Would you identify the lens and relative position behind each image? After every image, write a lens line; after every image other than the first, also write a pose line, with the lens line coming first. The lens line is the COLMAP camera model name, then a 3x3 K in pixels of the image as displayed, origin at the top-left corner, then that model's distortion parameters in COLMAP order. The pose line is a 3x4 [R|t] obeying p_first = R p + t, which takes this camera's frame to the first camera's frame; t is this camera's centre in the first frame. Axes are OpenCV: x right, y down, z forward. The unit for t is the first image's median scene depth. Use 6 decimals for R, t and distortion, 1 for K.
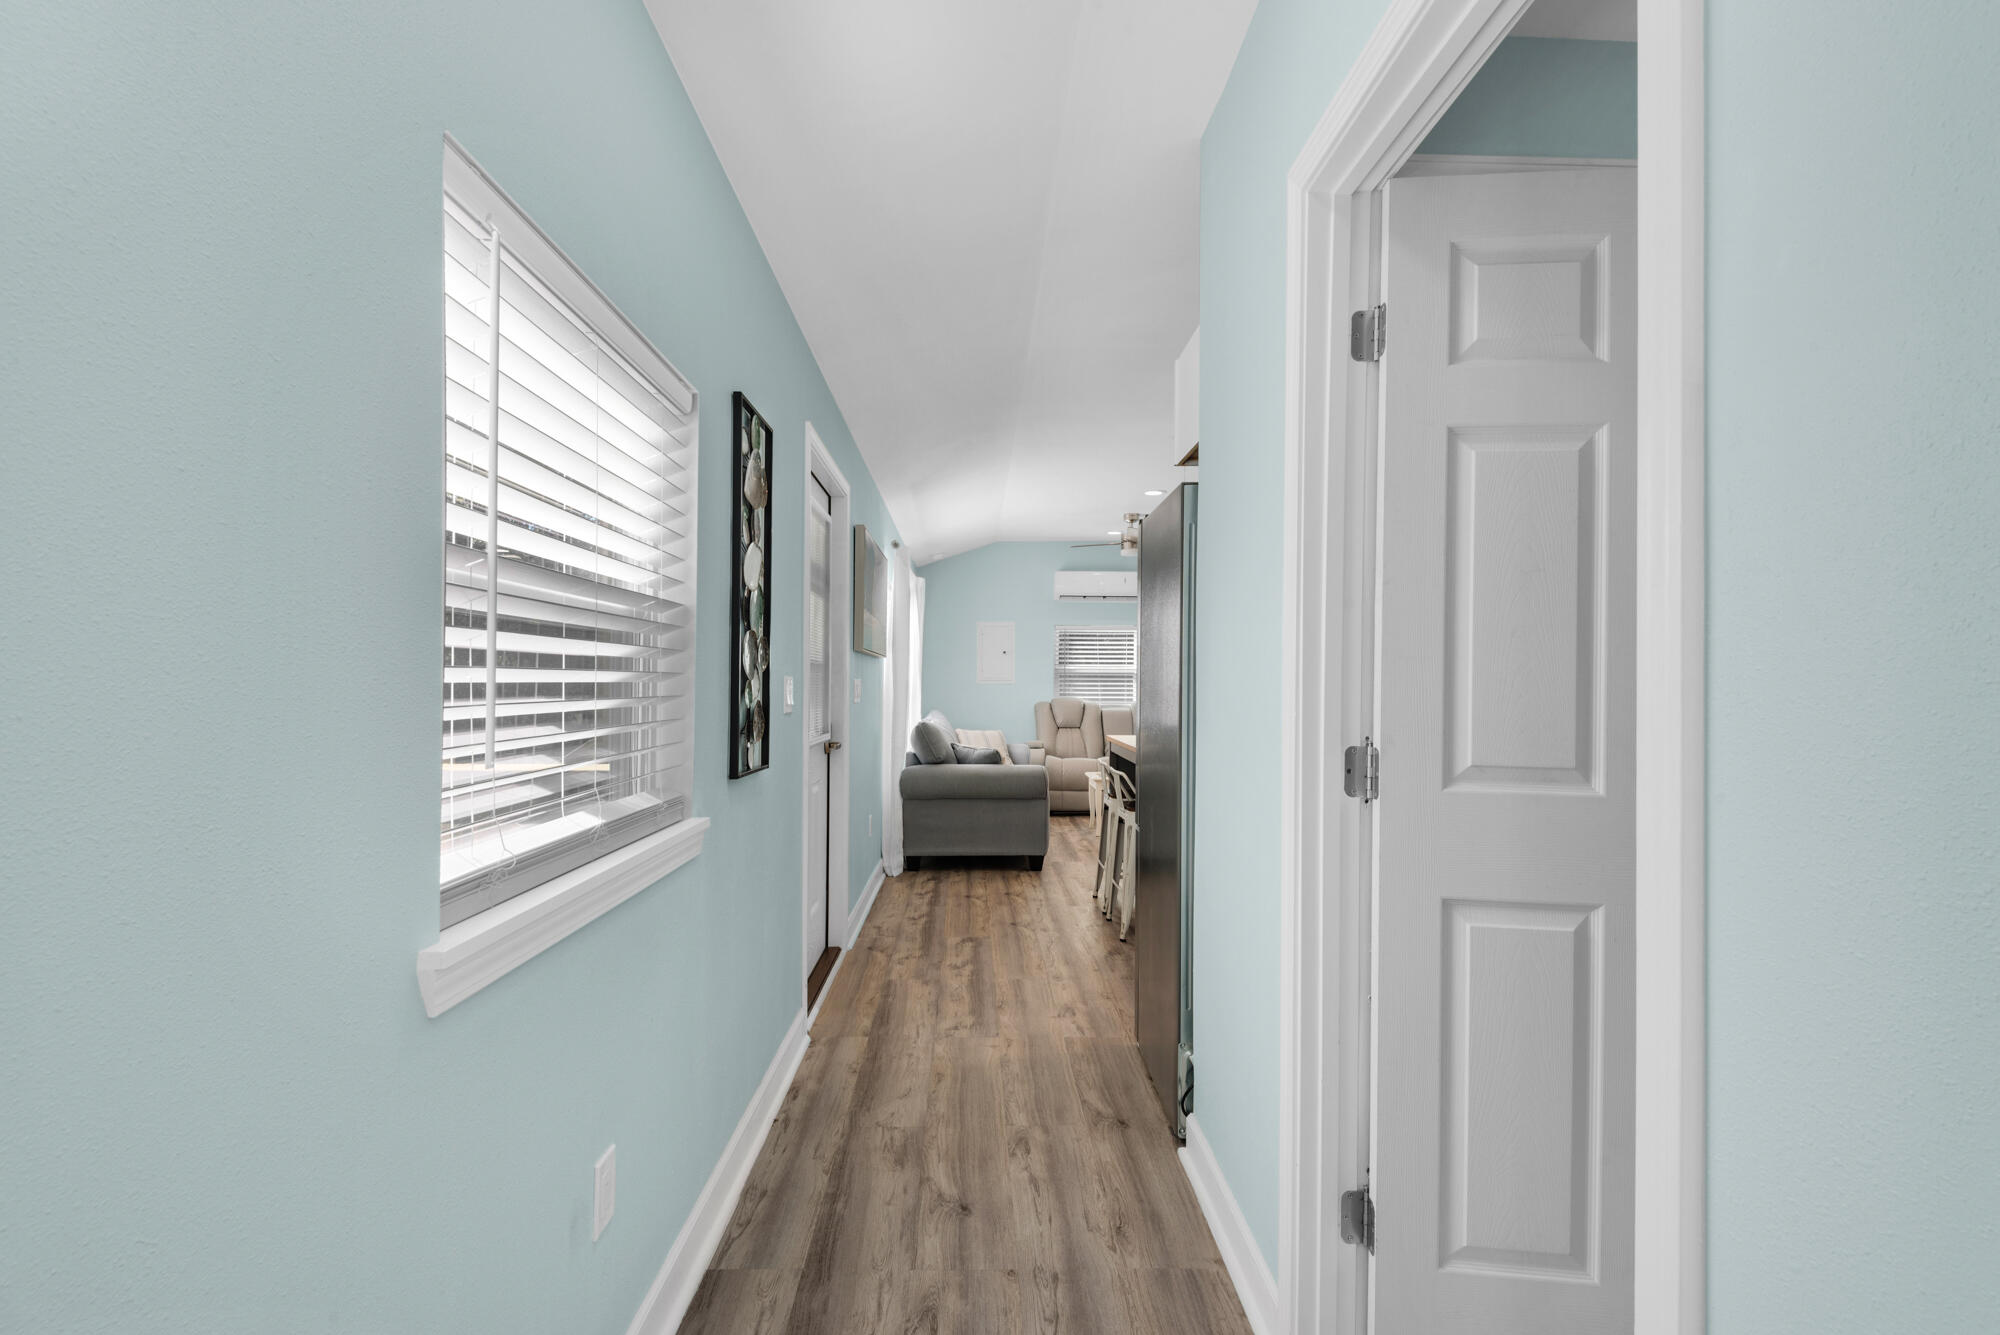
lens RADIAL K [[941.7, 0, 999.1], [0, 941.7, 673.4], [0, 0, 1]] dist [0.004447, -0.001137]
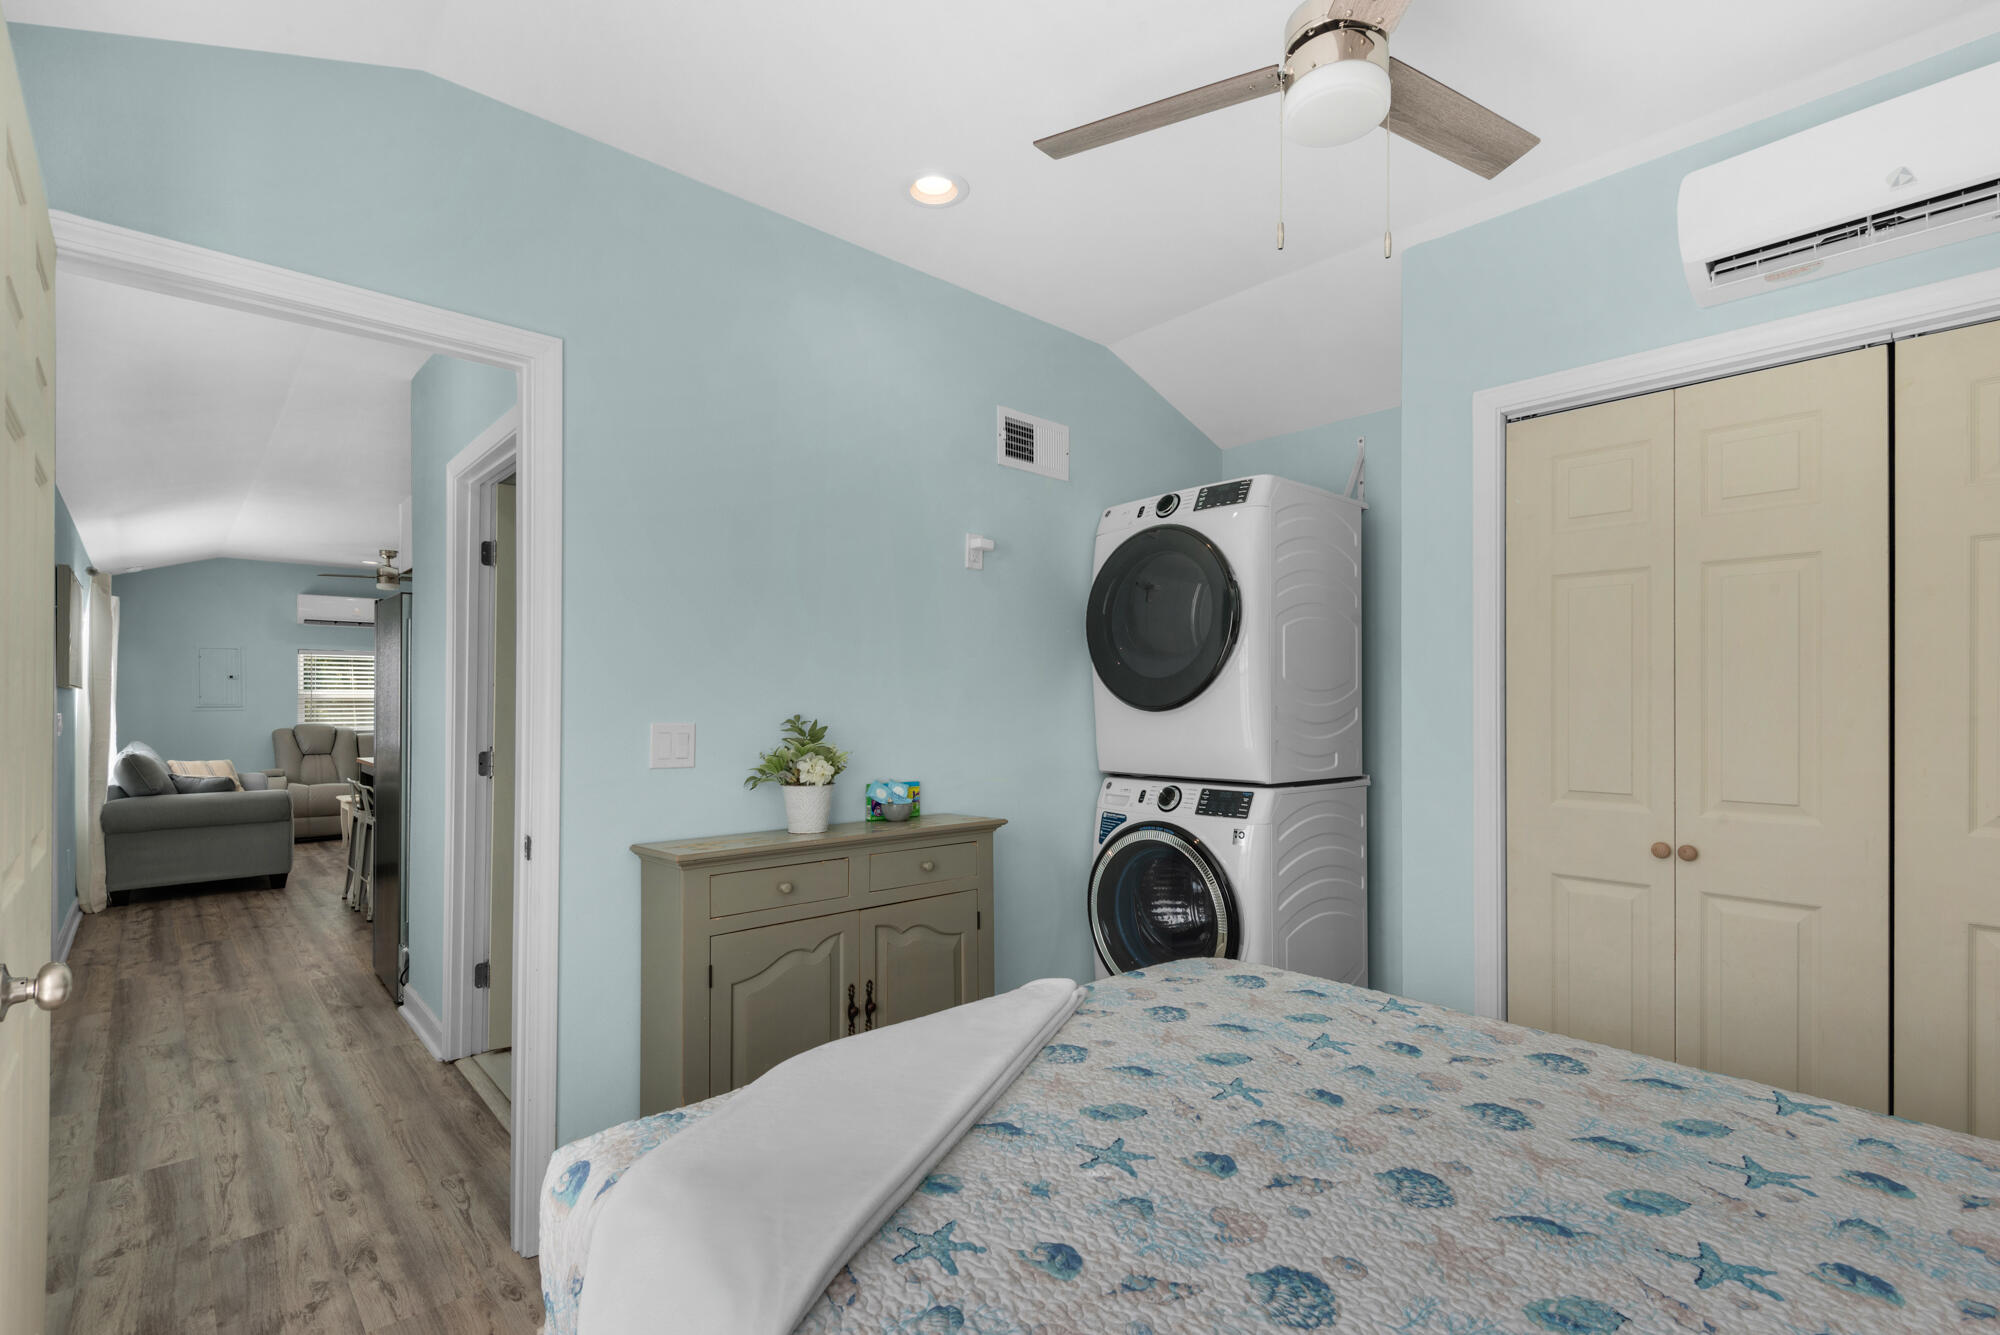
lens RADIAL K [[941.7, 0, 1001.7], [0, 941.7, 700.9], [0, 0, 1]] dist [0.004447, -0.001137]
pose [[0.764664, -0.007980, 0.644380, -0.023360], [0.000433, 0.999929, 0.011869, -0.016047], [-0.644429, -0.008797, 0.764614, -0.369849]]
